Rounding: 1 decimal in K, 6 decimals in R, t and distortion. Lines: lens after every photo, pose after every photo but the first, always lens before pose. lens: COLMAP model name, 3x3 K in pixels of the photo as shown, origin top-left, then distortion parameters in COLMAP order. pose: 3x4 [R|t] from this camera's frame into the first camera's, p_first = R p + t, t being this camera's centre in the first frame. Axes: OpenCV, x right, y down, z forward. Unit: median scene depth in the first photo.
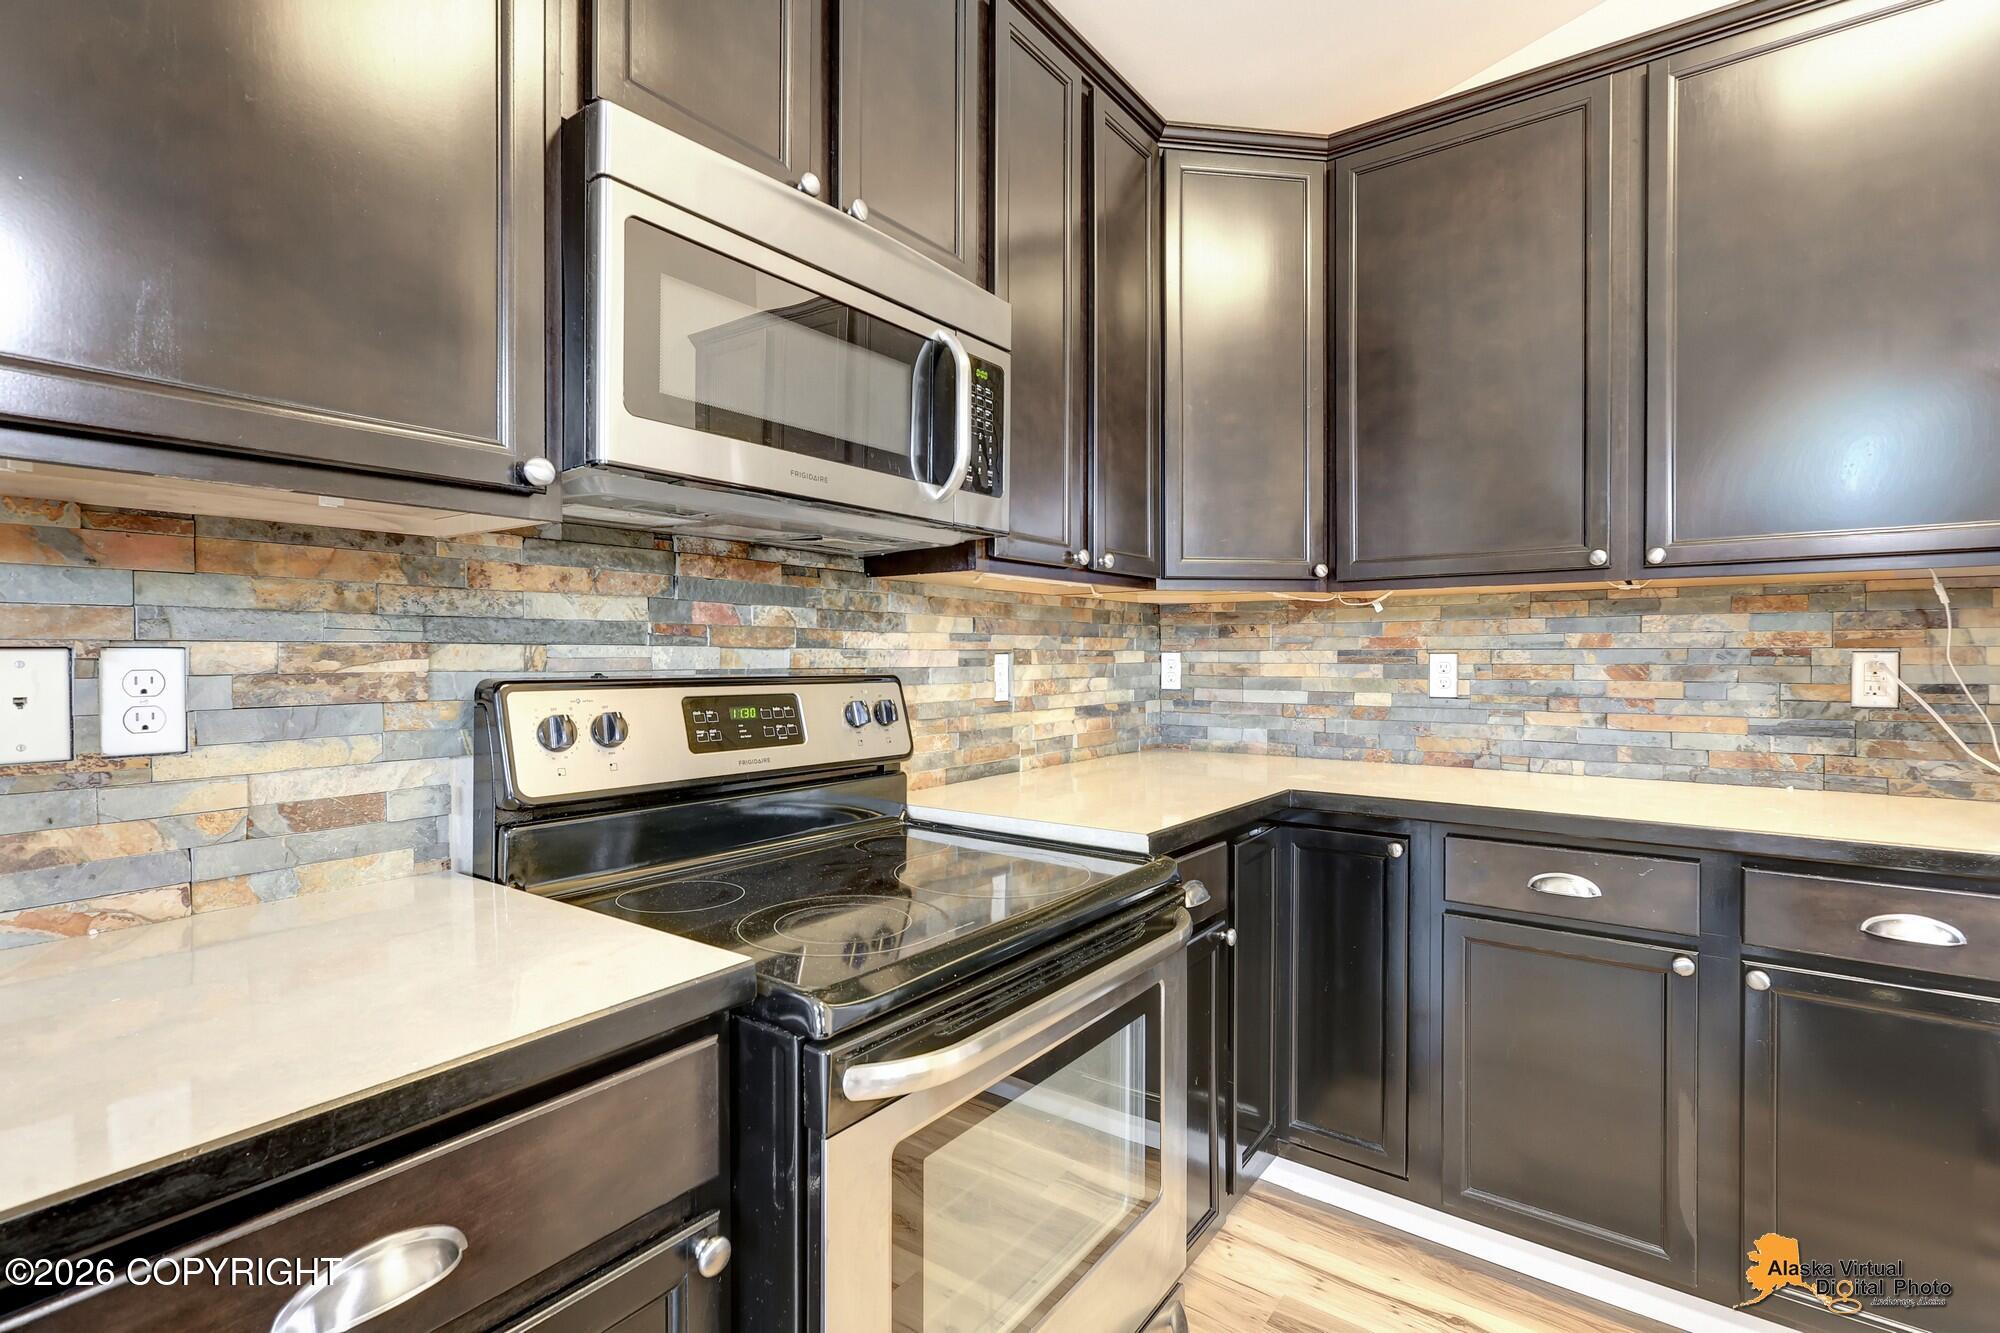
lens RADIAL K [[929.4, 0, 994.4], [0, 929.4, 646.3], [0, 0, 1]] dist [-0.001607, 0.000141]
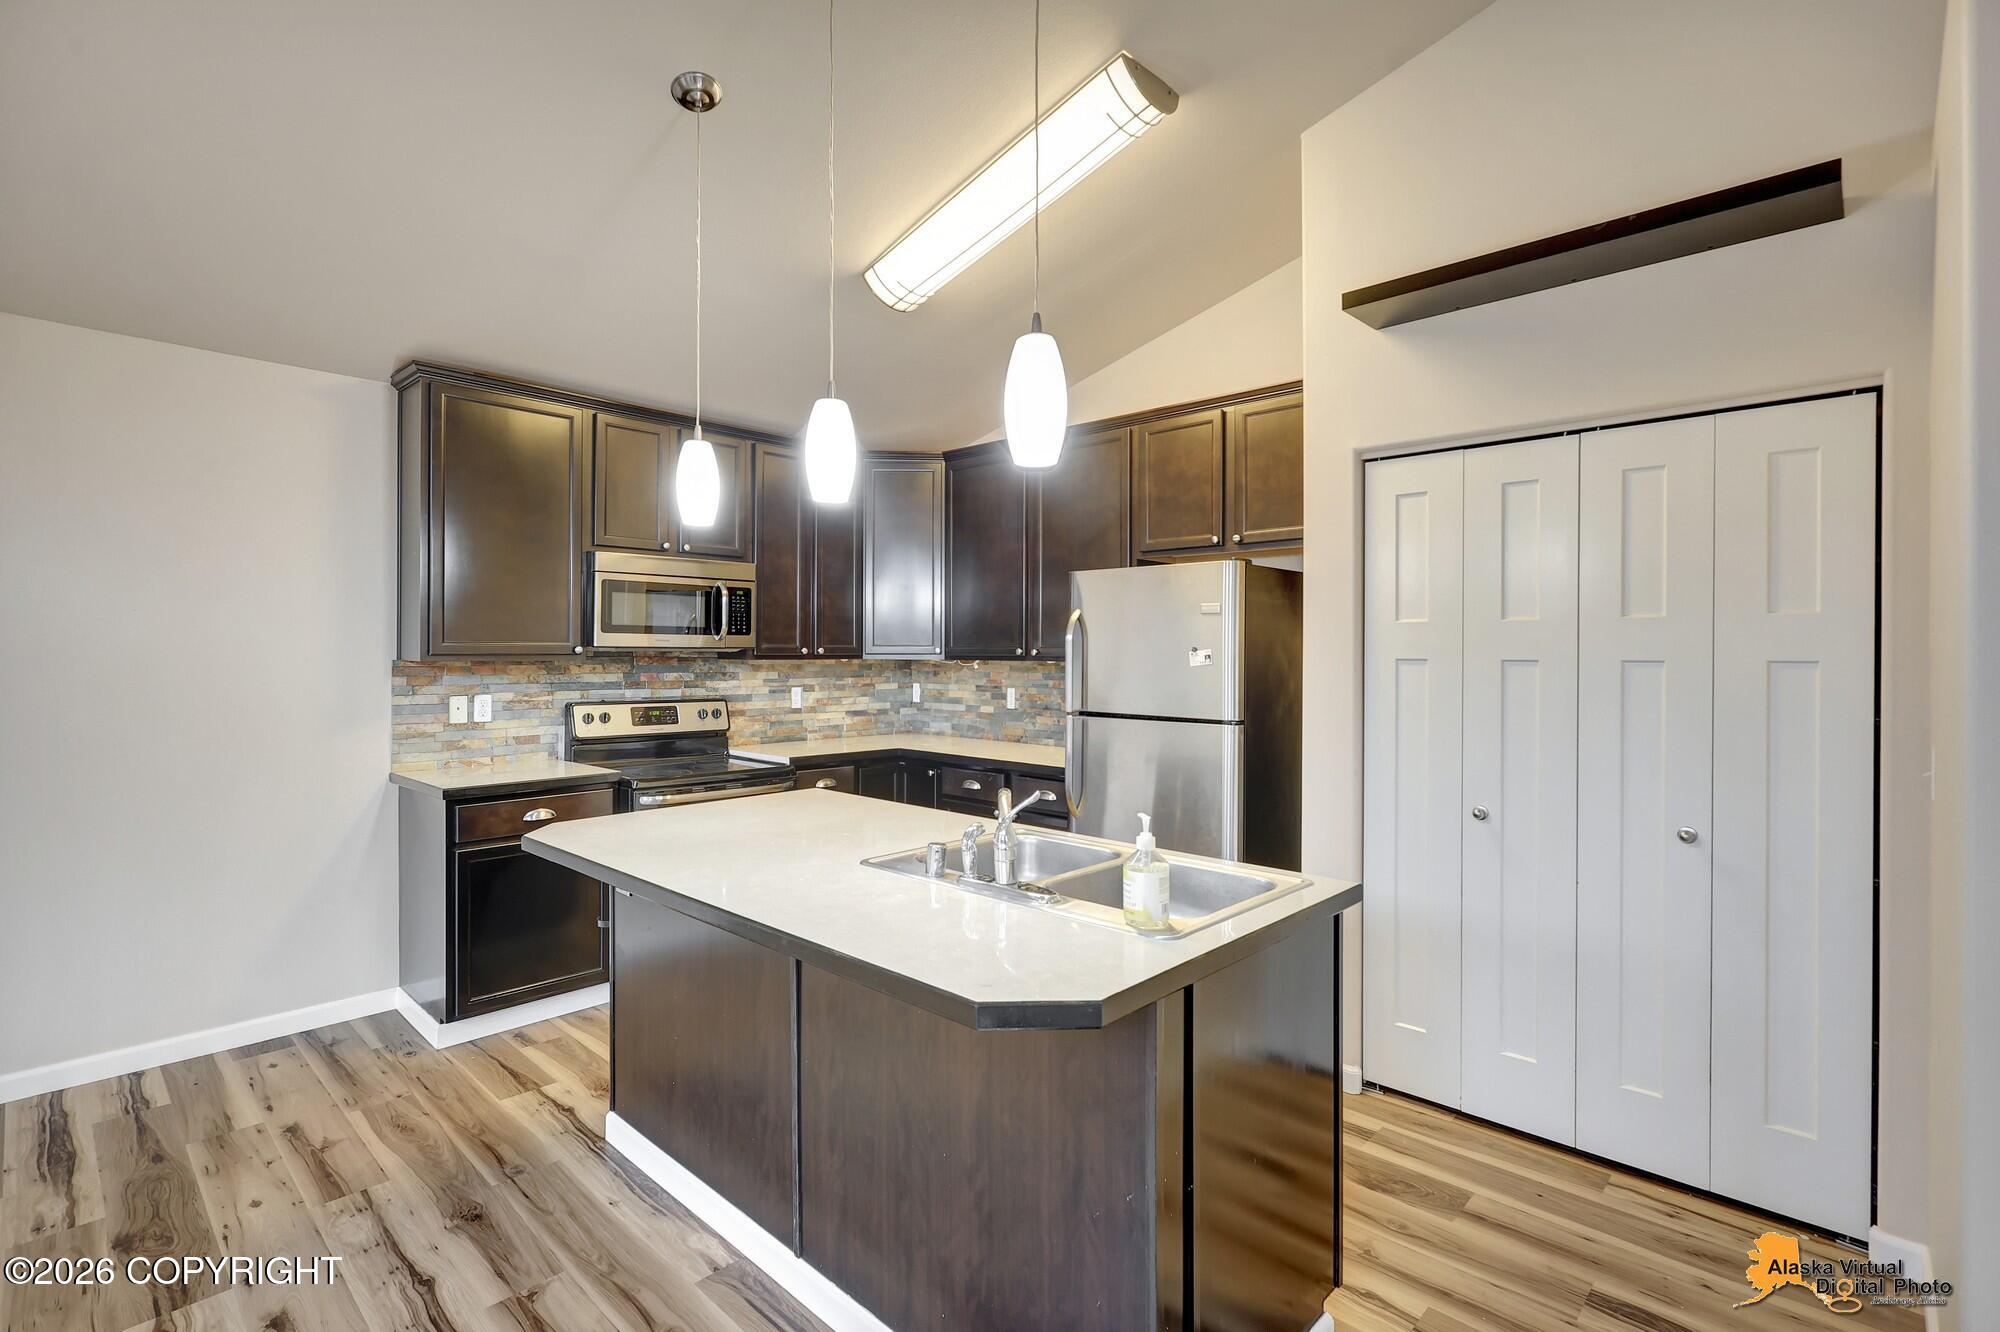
lens RADIAL K [[929.4, 0, 994.4], [0, 929.4, 645.8], [0, 0, 1]] dist [-0.001607, 0.000141]
pose [[0.993268, 0.005322, -0.115714, 0.971445], [-0.005062, 0.999984, 0.002546, -0.130688], [0.115726, -0.001943, 0.993279, -1.529921]]
